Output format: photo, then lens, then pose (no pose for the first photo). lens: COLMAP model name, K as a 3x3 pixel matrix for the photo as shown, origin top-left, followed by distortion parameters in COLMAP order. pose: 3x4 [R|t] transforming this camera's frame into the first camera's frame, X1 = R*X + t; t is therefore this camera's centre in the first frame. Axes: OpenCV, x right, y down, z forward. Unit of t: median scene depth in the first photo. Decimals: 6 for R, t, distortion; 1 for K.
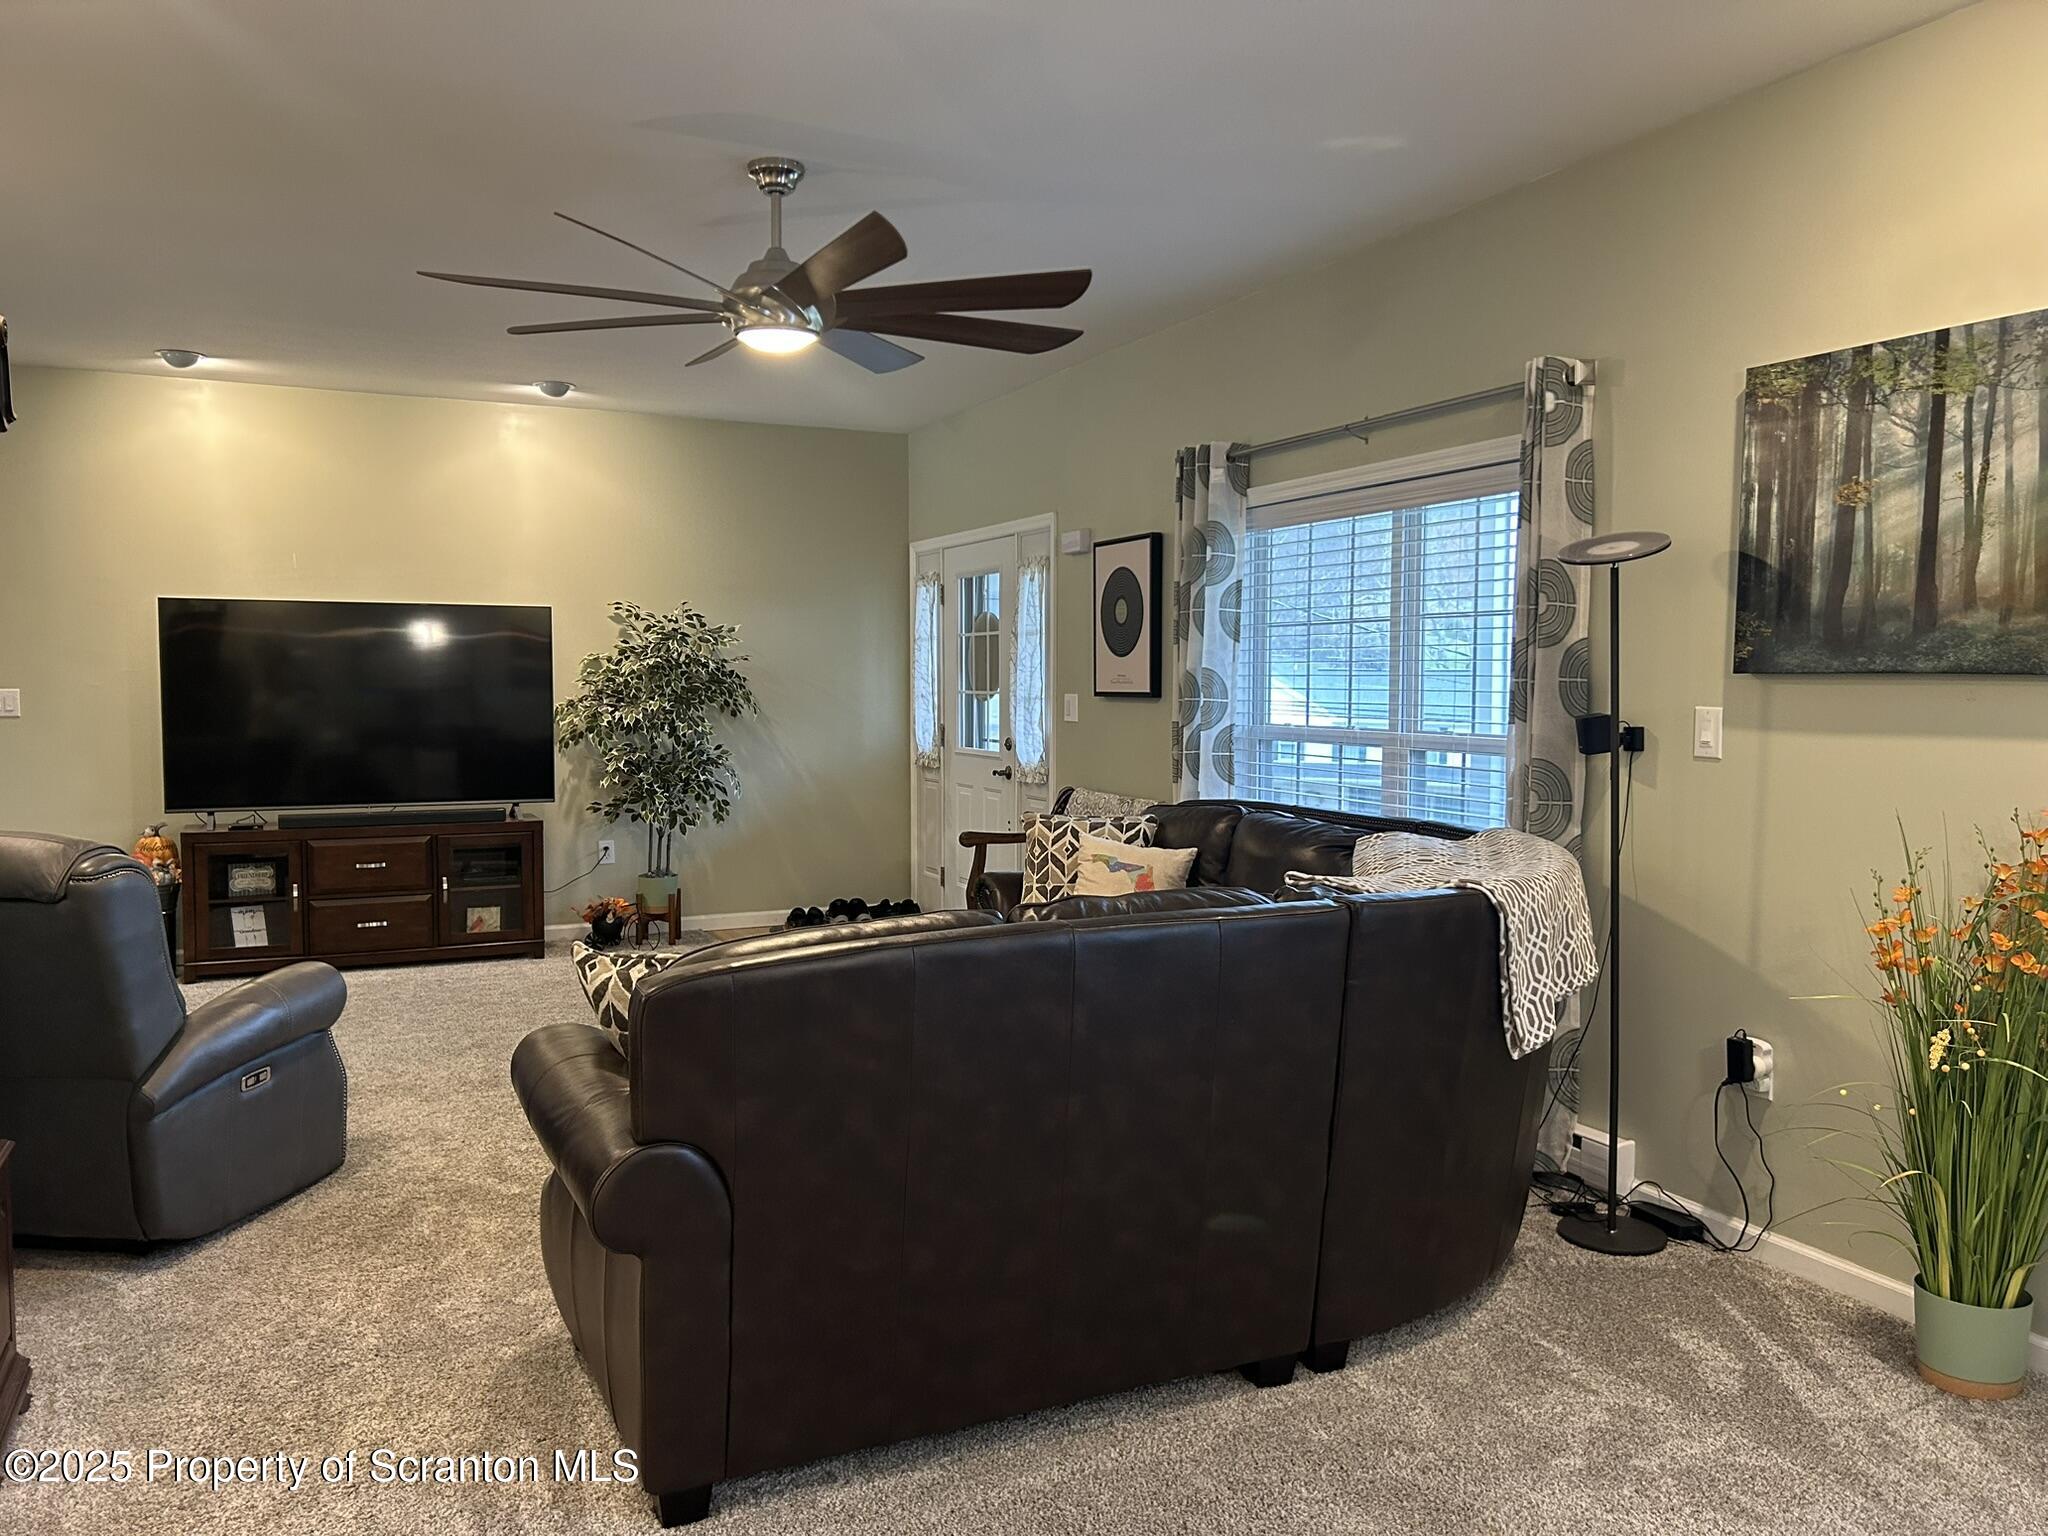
lens RADIAL K [[1535.7, 0, 997.6], [0, 1535.7, 771.7], [0, 0, 1]] dist [0.092255, -0.152055]
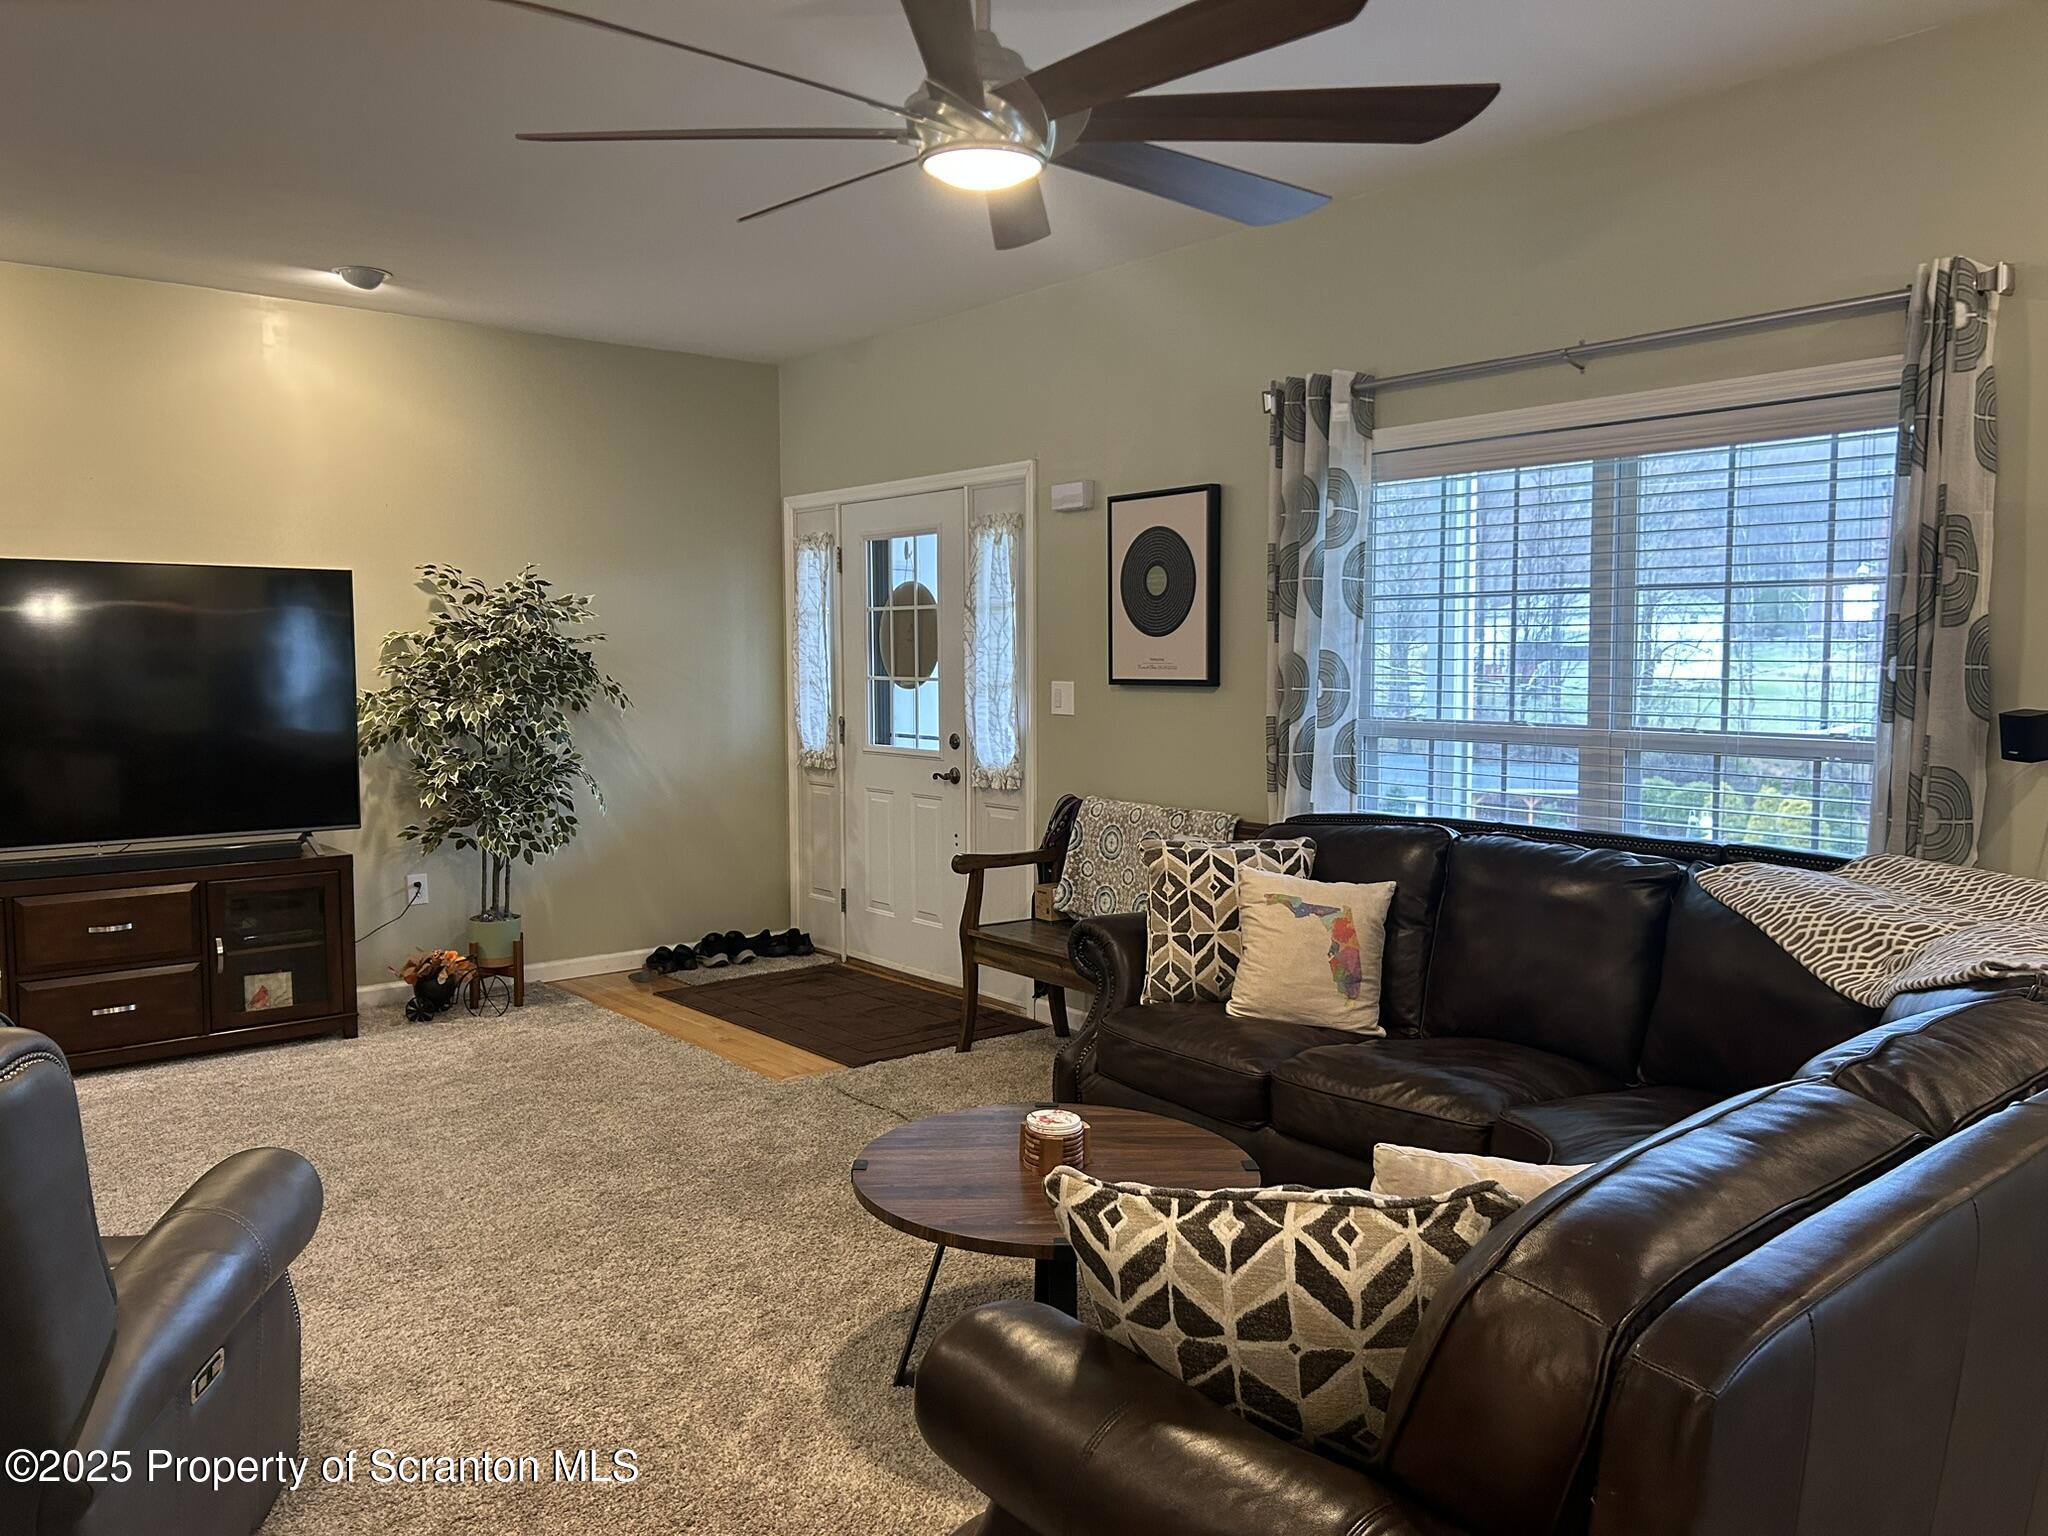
lens RADIAL K [[1544.2, 0, 1024.0], [0, 1544.2, 768.0], [0, 0, 1]] dist [0.062361, -0.071524]
pose [[0.968264, -0.022634, 0.248904, -0.215271], [0.019392, 0.999692, 0.015470, -0.020785], [-0.249178, -0.010153, 0.968405, 0.242861]]
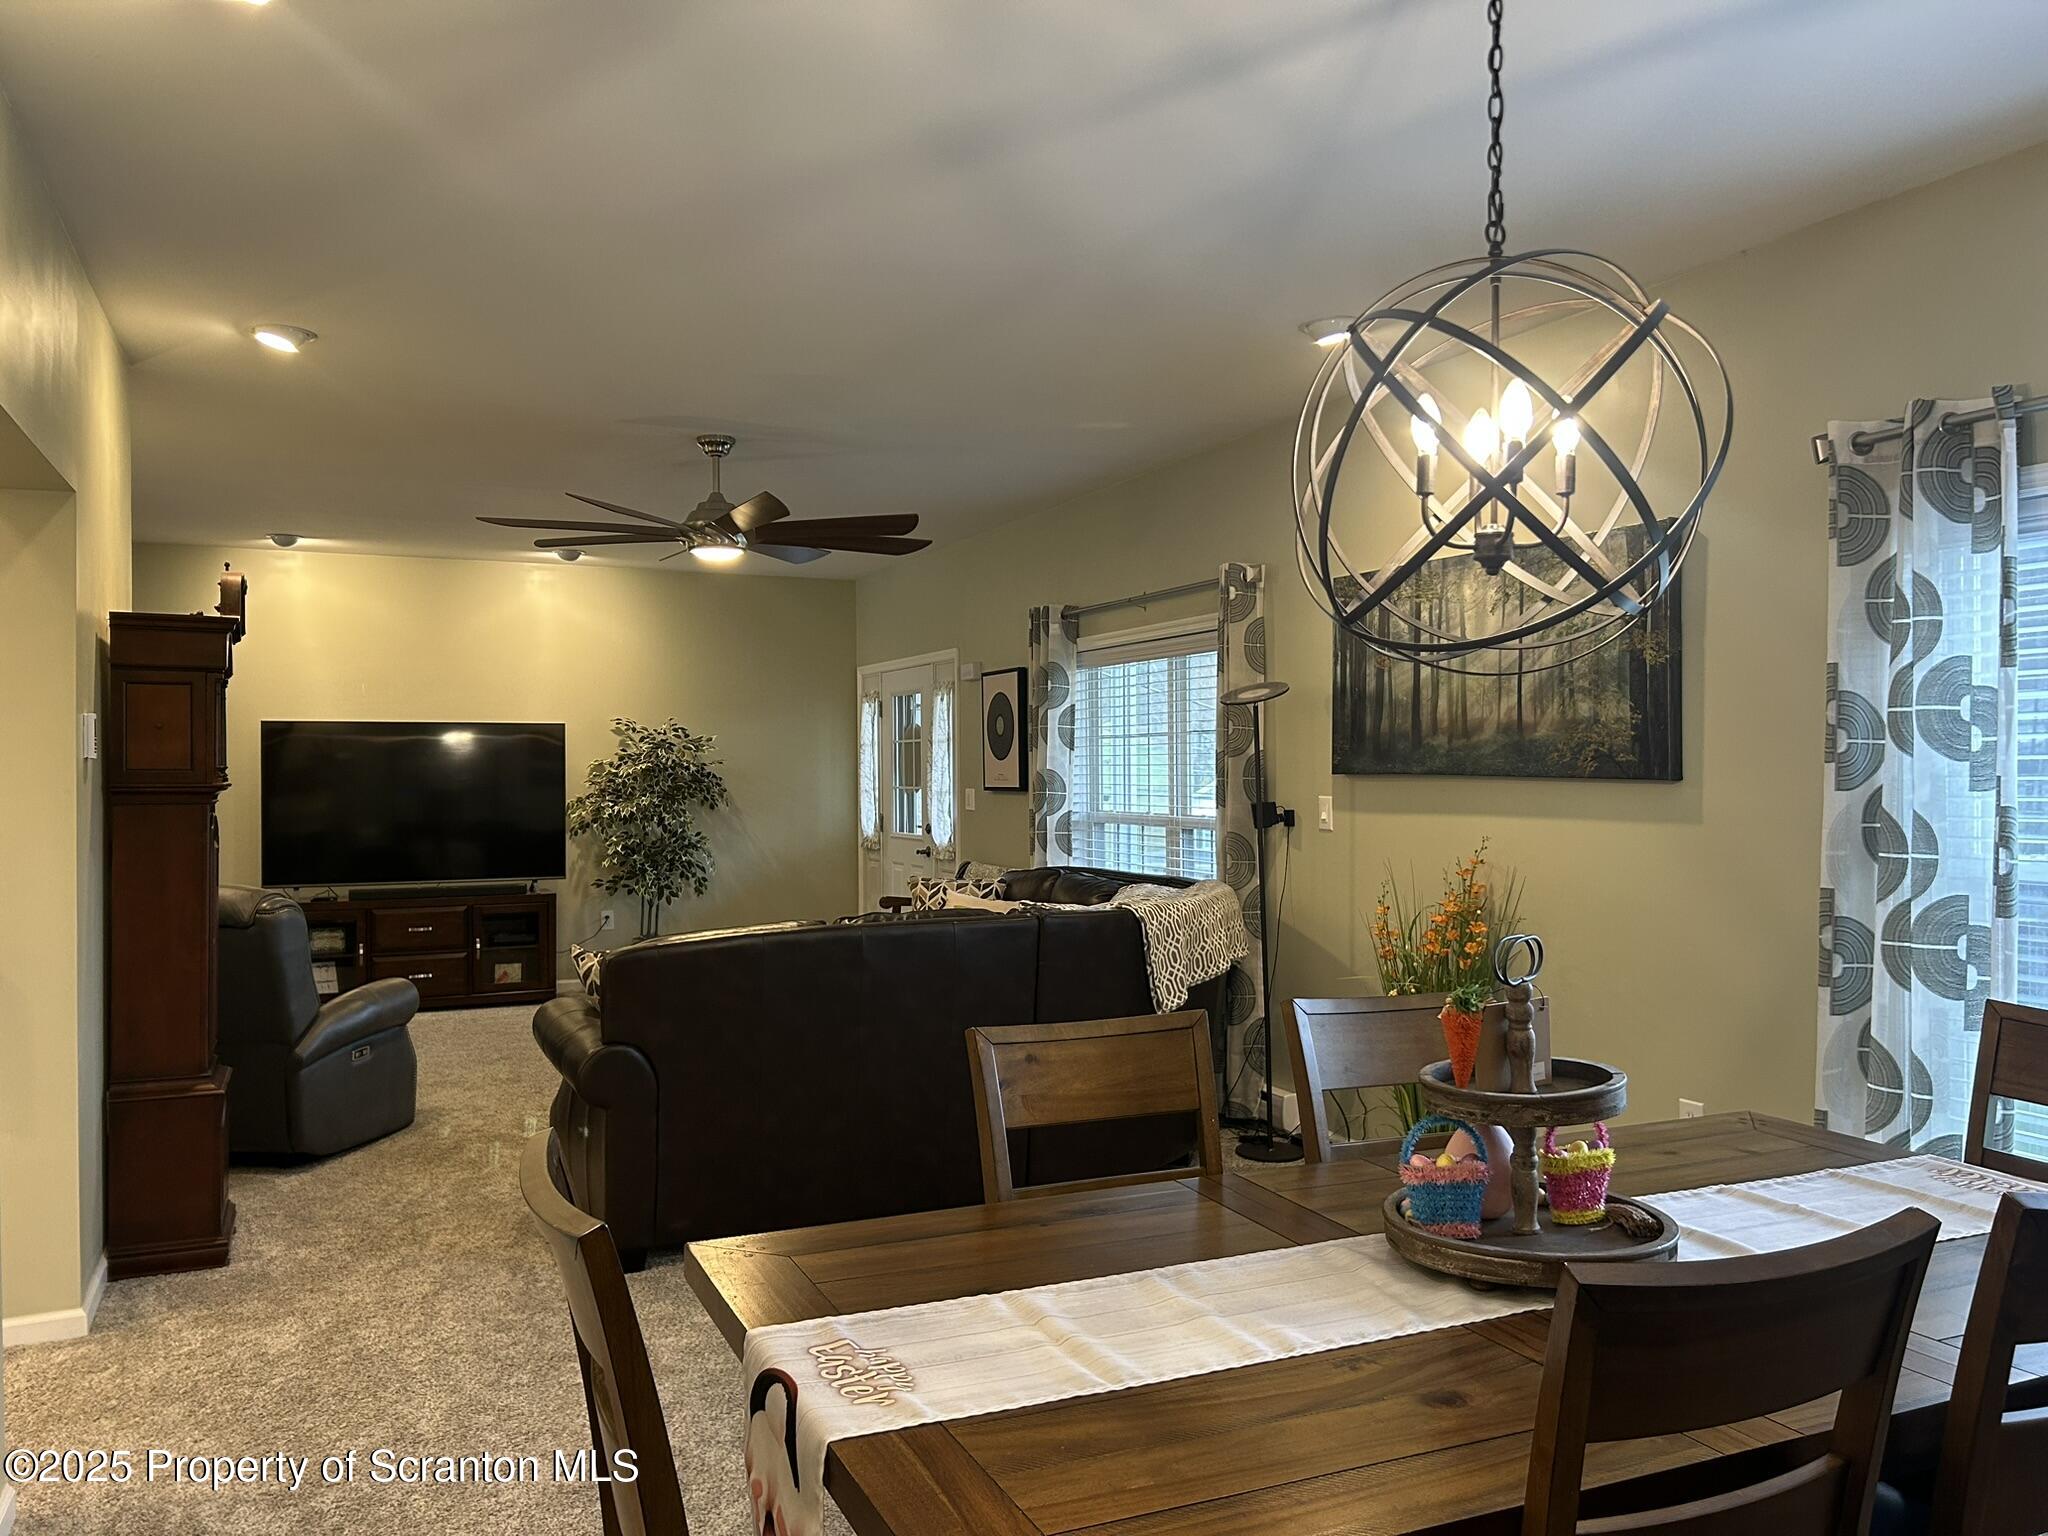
lens RADIAL K [[1524.5, 0, 1002.1], [0, 1524.5, 766.8], [0, 0, 1]] dist [0.112842, -0.285957]
pose [[0.999953, -0.008046, -0.005342, 0.098106], [0.007689, 0.997926, -0.063917, 0.014954], [0.005845, 0.063873, 0.997941, -0.323213]]
